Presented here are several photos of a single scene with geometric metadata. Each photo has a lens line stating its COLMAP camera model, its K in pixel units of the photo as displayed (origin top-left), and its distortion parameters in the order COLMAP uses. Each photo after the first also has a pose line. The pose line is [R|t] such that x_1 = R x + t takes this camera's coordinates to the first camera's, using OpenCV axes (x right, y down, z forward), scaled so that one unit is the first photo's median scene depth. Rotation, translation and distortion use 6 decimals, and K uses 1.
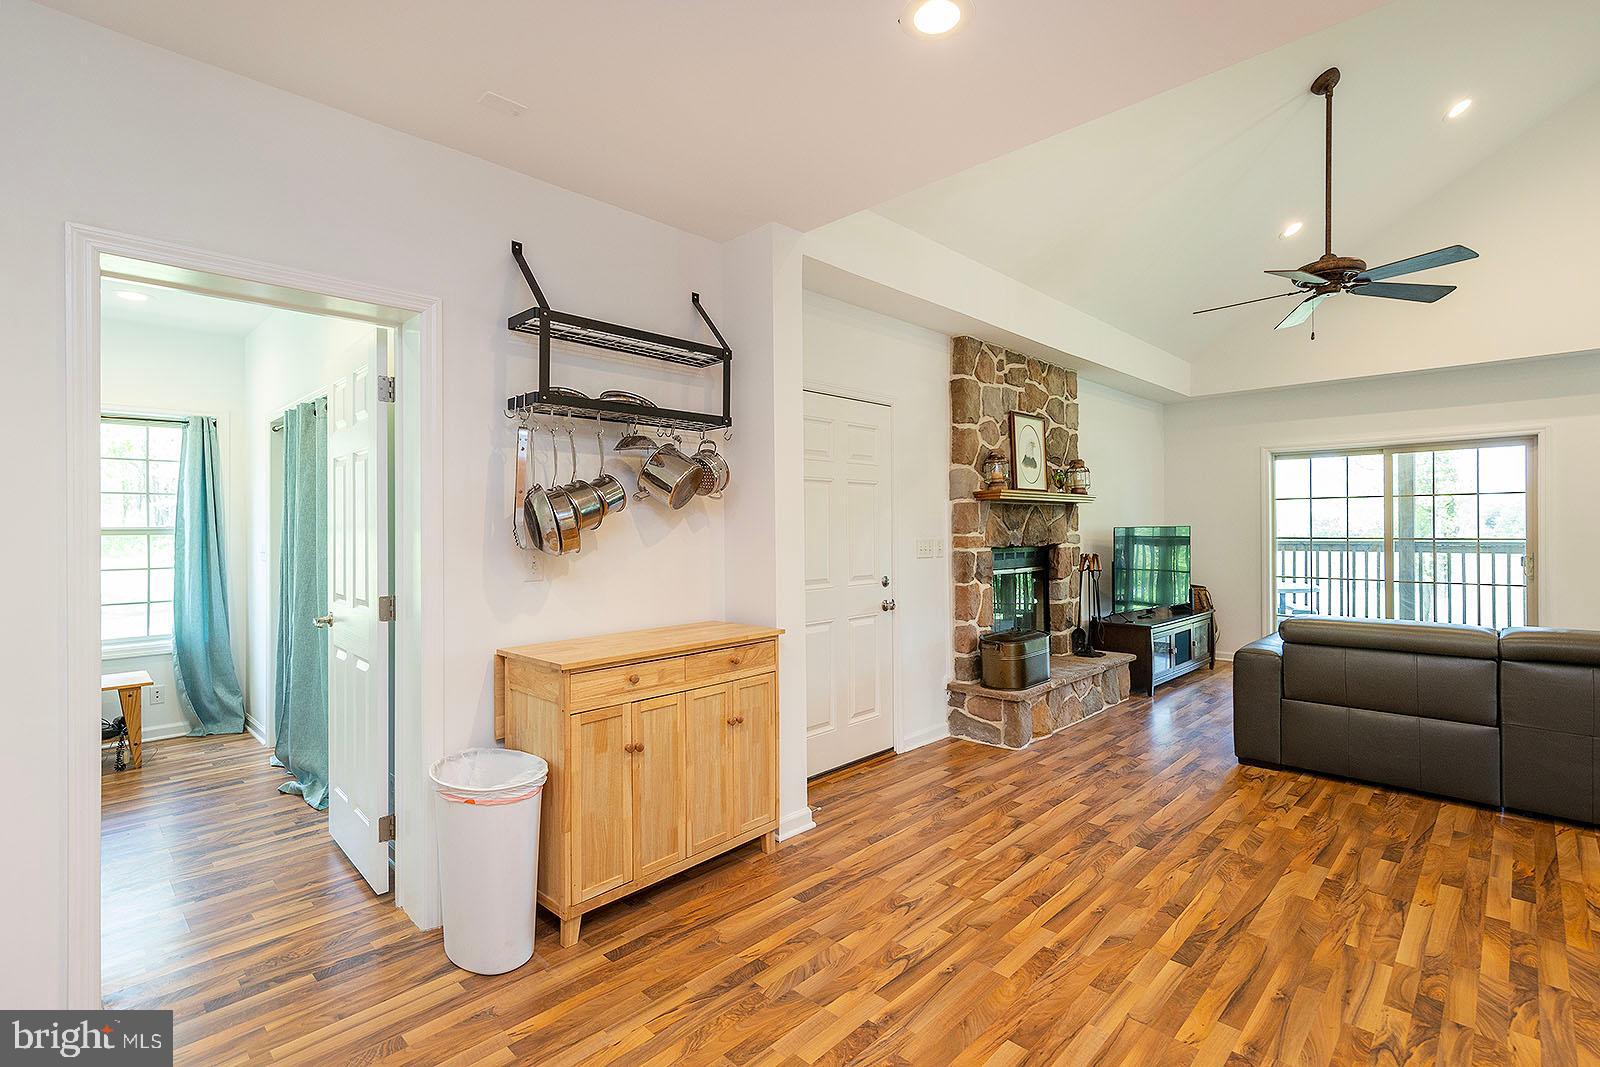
lens RADIAL K [[734.8, 0, 823.9], [0, 734.8, 513.7], [0, 0, 1]] dist [0.005738, 0.000492]
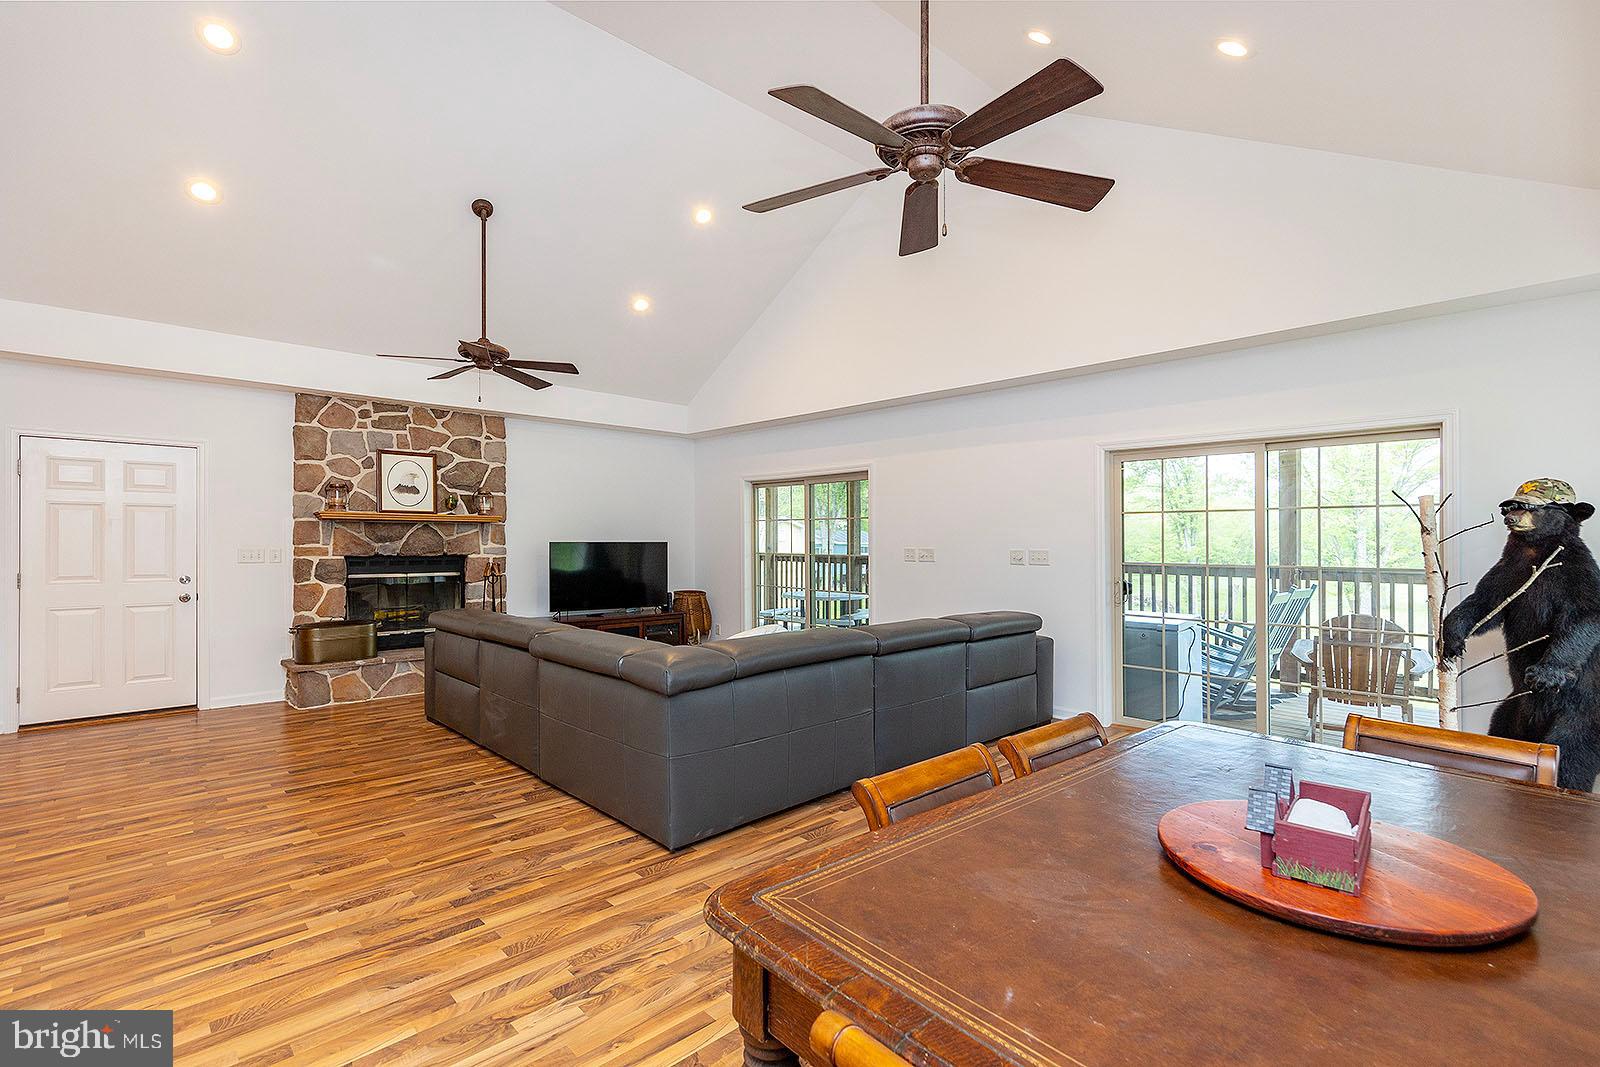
lens RADIAL K [[708.8, 0, 836.7], [0, 708.8, 541.7], [0, 0, 1]] dist [0.001338, -0.000002]
pose [[0.999921, 0.012550, 0.000134, 1.495442], [-0.012551, 0.999736, 0.019223, -0.019255], [0.000108, -0.019223, 0.999815, -0.307171]]
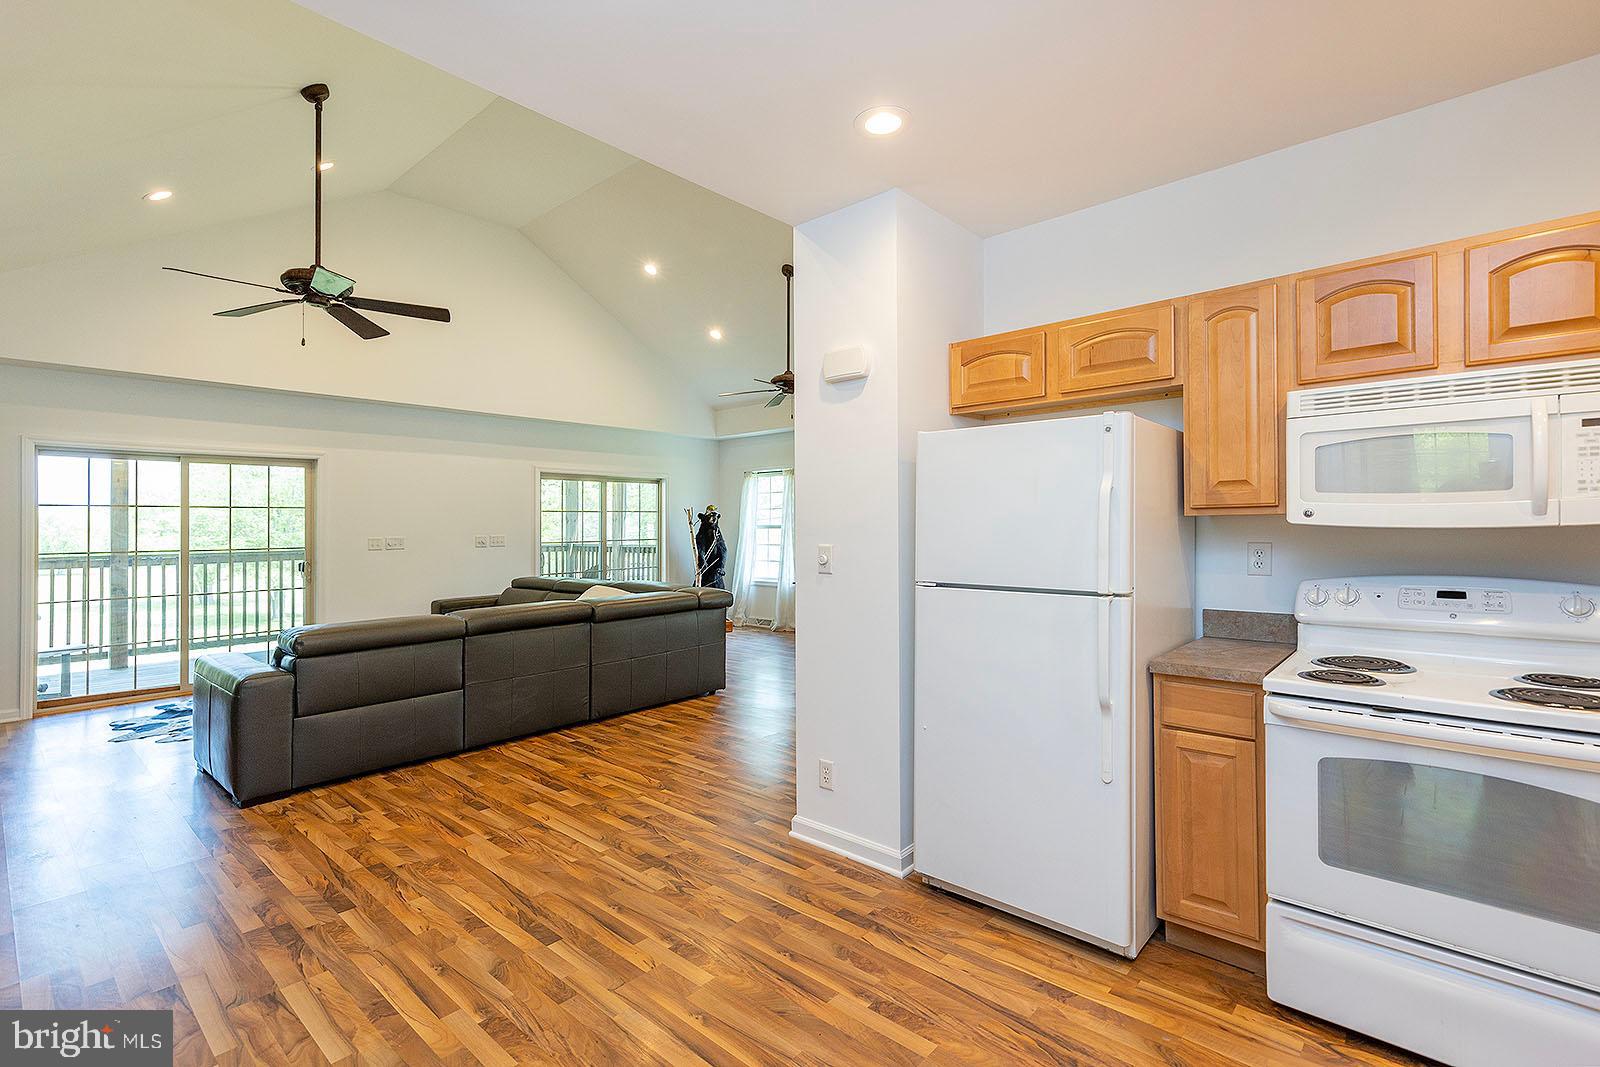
lens RADIAL K [[732.2, 0, 782.8], [0, 732.2, 524.6], [0, 0, 1]] dist [0.007635, 0.000128]
pose [[-0.015454, 0.011131, 0.999819, -0.372411], [-0.006536, 0.999916, -0.011233, 0.009516], [-0.999859, -0.006708, -0.015380, 0.434917]]
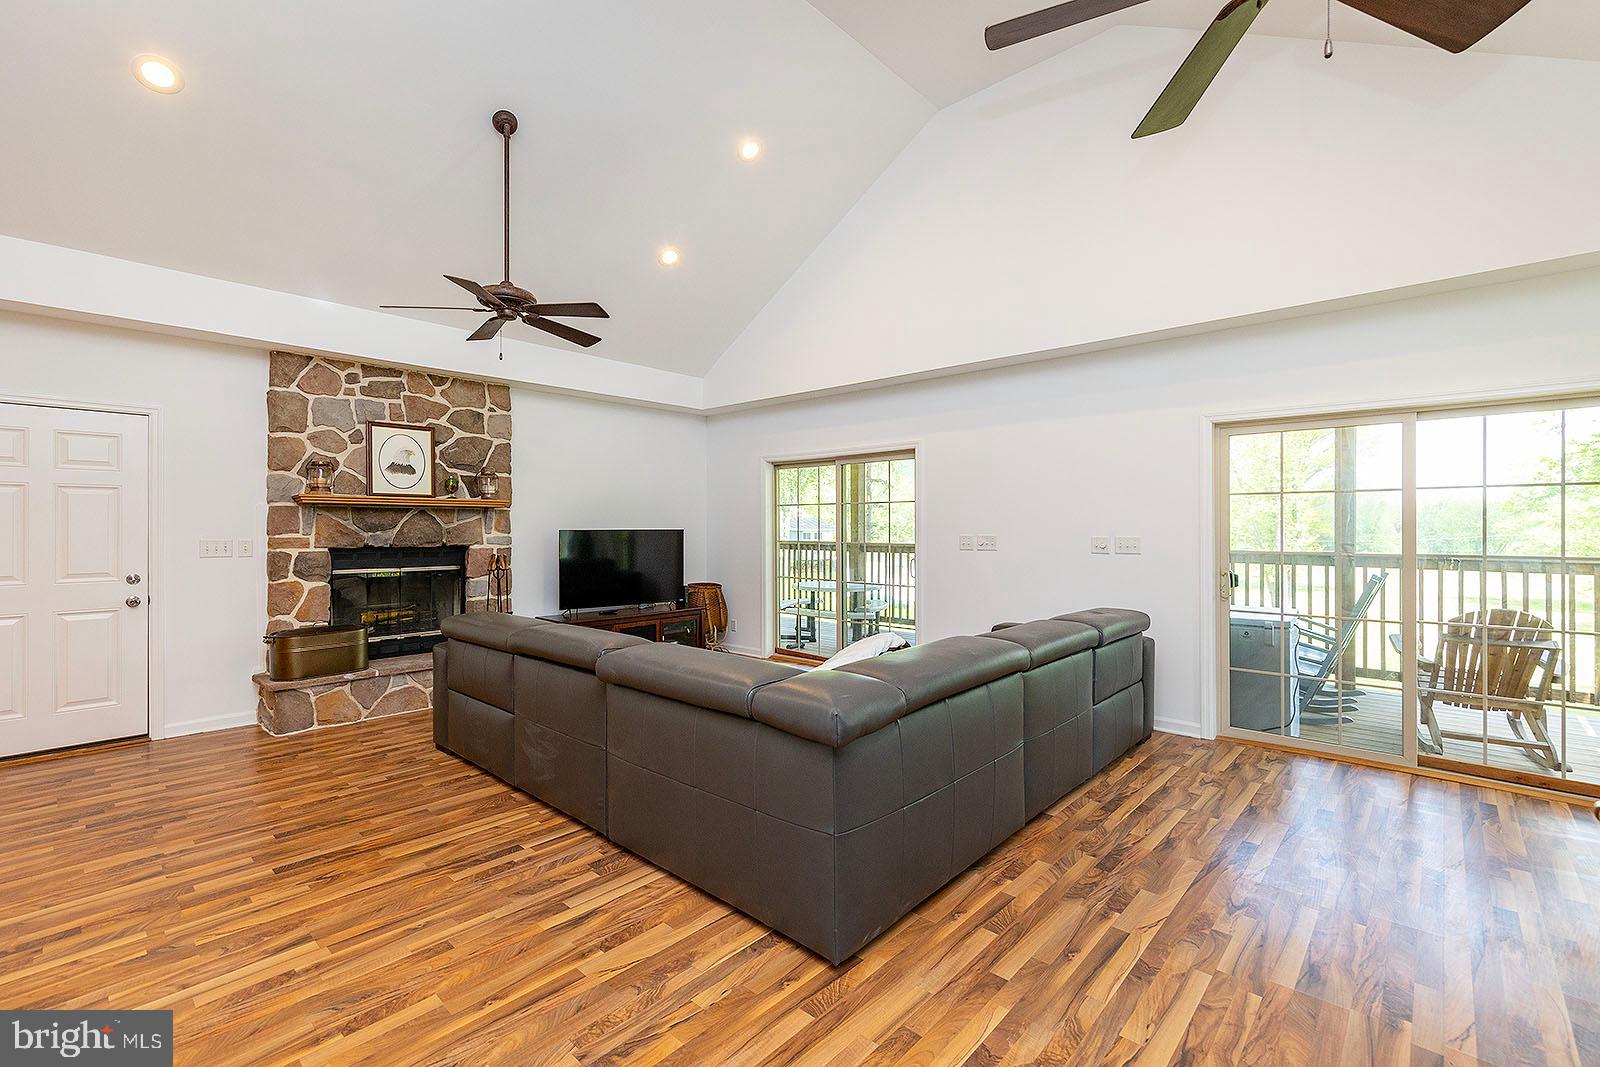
lens RADIAL K [[691.7, 0, 796.4], [0, 691.7, 524.3], [0, 0, 1]] dist [0.002636, 0.000263]
pose [[0.999720, 0.008513, 0.022072, 1.239627], [-0.008809, 0.999872, 0.013347, -0.012025], [-0.021955, -0.013537, 0.999667, -0.032907]]
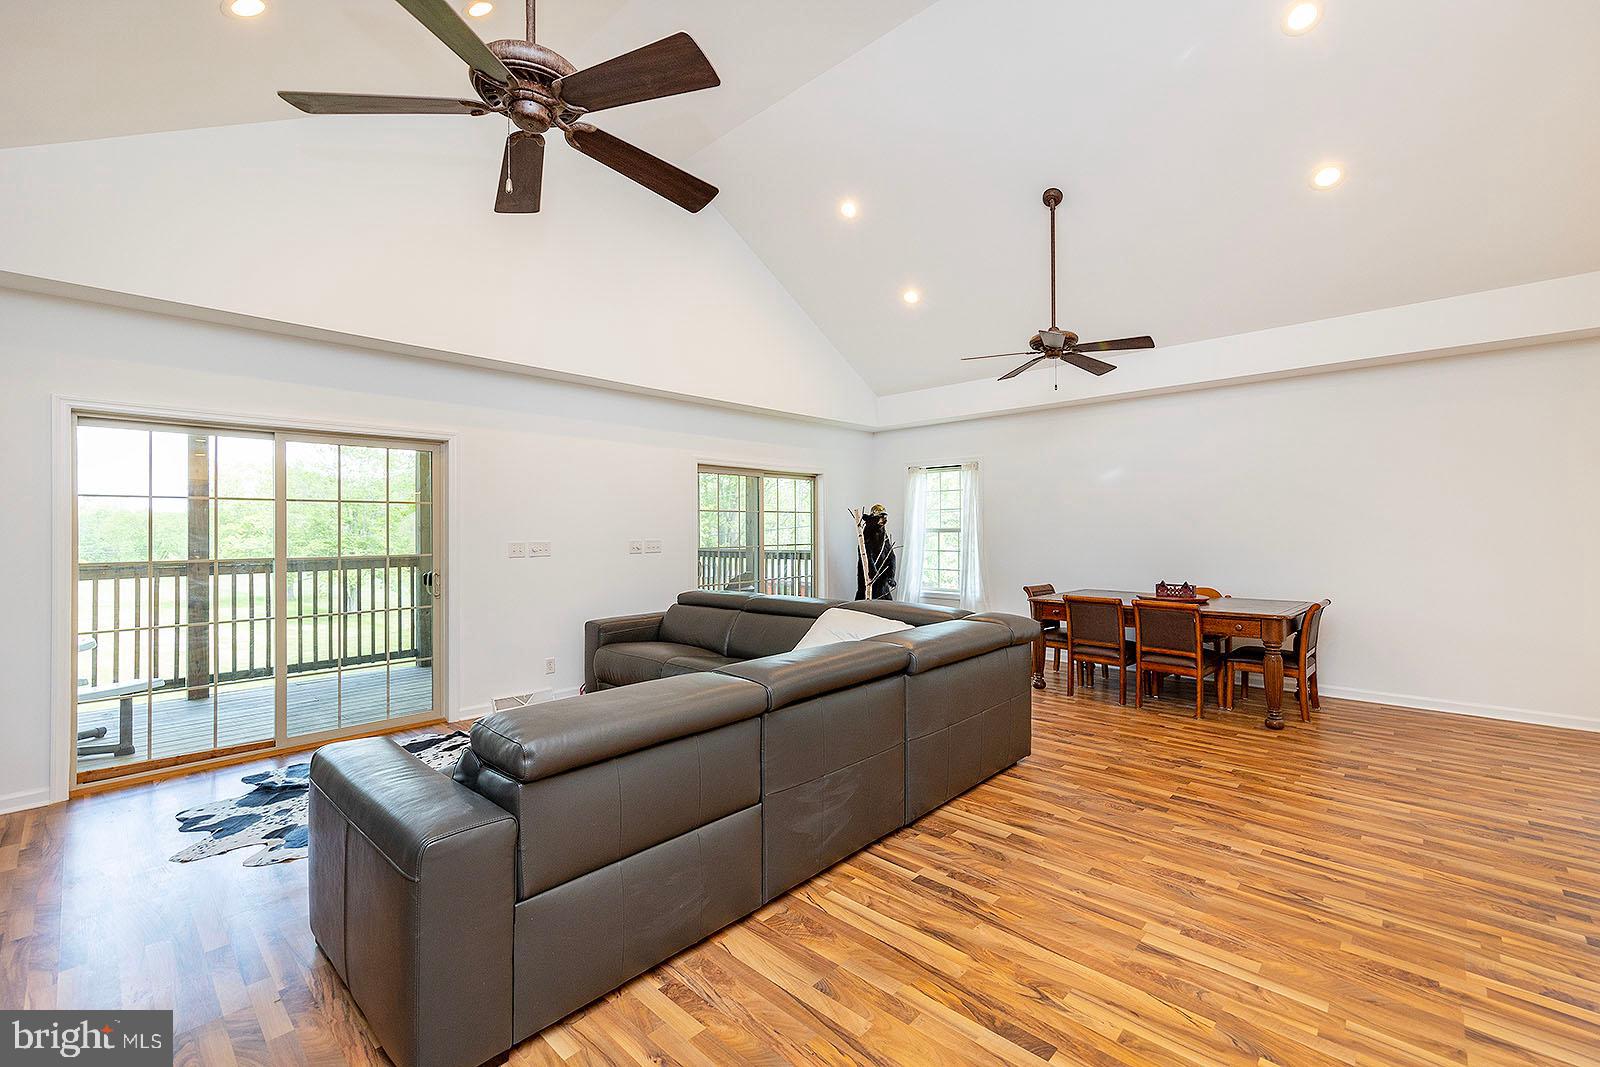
lens RADIAL K [[667.6, 0, 800.0], [0, 667.6, 533.5], [0, 0, 1]] dist [0.004039, 0.000126]
pose [[-0.005651, 0.004236, 0.999975, 0.210608], [-0.009498, 0.999946, -0.004290, 0.012720], [-0.999939, -0.009522, -0.005611, 0.917614]]
